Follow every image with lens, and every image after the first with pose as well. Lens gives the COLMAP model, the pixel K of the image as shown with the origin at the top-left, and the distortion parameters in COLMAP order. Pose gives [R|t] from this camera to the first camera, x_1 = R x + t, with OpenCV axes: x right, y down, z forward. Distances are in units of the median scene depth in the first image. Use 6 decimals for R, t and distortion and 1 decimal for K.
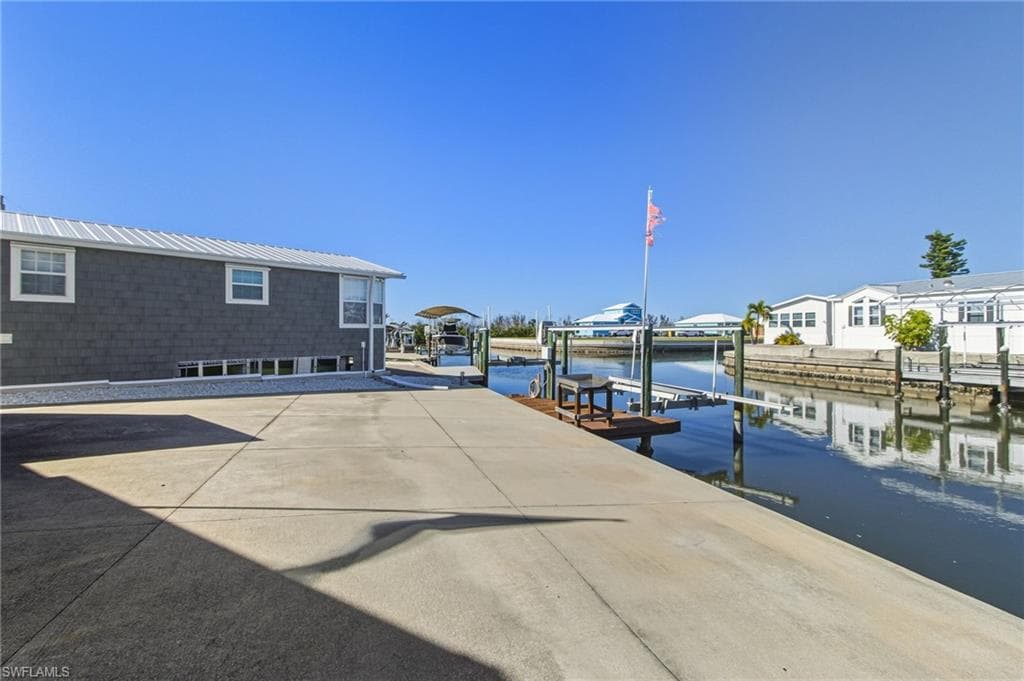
lens RADIAL K [[481.5, 0, 510.4], [0, 481.5, 338.9], [0, 0, 1]] dist [0.001570, 0.003242]
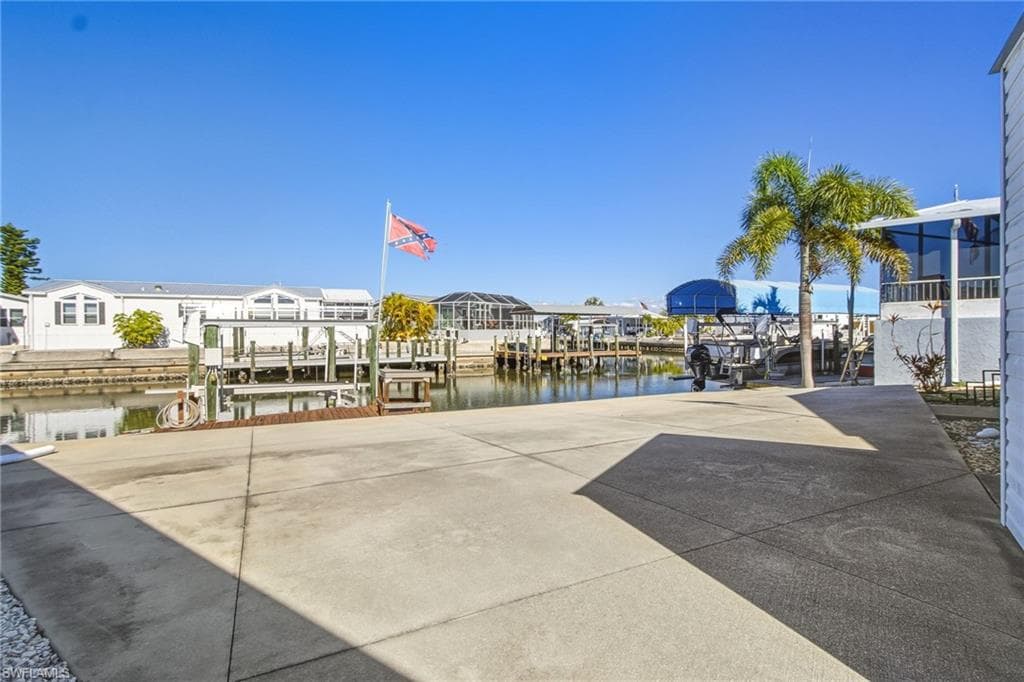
lens RADIAL K [[481.5, 0, 510.0], [0, 481.5, 334.4], [0, 0, 1]] dist [0.001570, 0.003242]
pose [[-0.142934, -0.005392, 0.989718, -0.330615], [0.017307, 0.999819, 0.007946, -0.000588], [-0.989581, 0.018265, -0.142815, 0.331684]]
